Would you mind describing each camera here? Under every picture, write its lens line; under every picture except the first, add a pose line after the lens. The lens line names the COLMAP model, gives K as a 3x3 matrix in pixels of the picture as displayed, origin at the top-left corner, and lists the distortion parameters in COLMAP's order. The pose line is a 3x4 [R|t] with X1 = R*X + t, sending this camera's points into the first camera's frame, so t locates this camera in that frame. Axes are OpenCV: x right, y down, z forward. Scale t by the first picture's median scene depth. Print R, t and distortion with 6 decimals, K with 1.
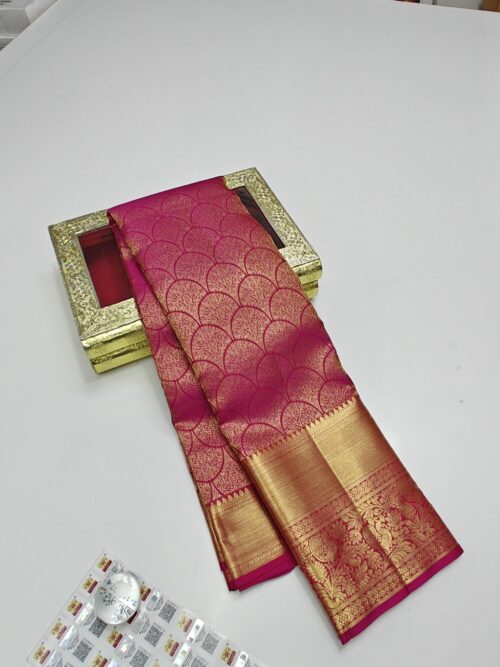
lens RADIAL K [[470.3, 0, 250.0], [0, 470.3, 333.5], [0, 0, 1]] dist [-0.001135, -0.005163]
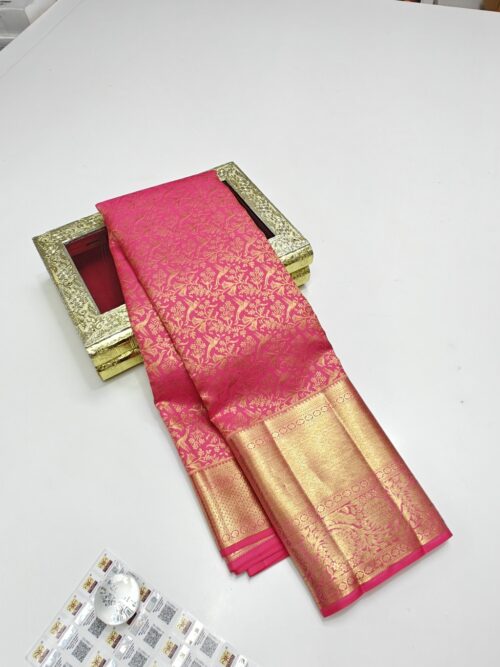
lens RADIAL K [[470.3, 0, 250.0], [0, 470.3, 333.5], [0, 0, 1]] dist [-0.001135, -0.005163]
pose [[0.991199, -0.110076, 0.073542, -0.077562], [0.110190, 0.993907, 0.002528, 0.017380], [-0.073372, 0.005598, 0.997289, -0.007981]]
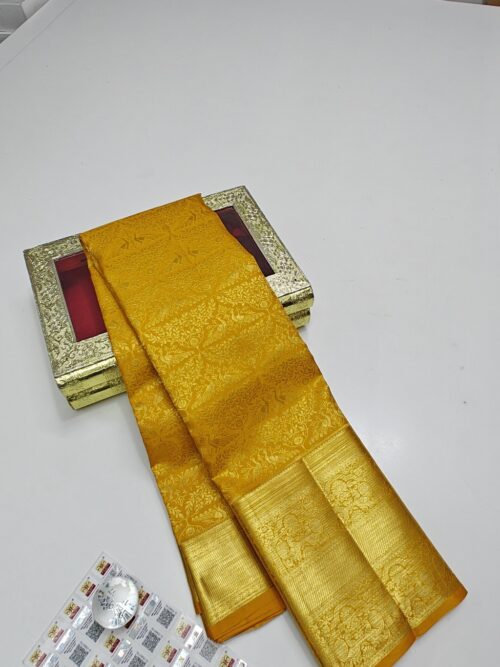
lens RADIAL K [[470.3, 0, 250.0], [0, 470.3, 333.5], [0, 0, 1]] dist [-0.001135, -0.005163]
pose [[0.999998, -0.000163, 0.002155, 0.023783], [0.000147, 0.999972, 0.007504, -0.071889], [-0.002156, -0.007504, 0.999970, 0.057397]]
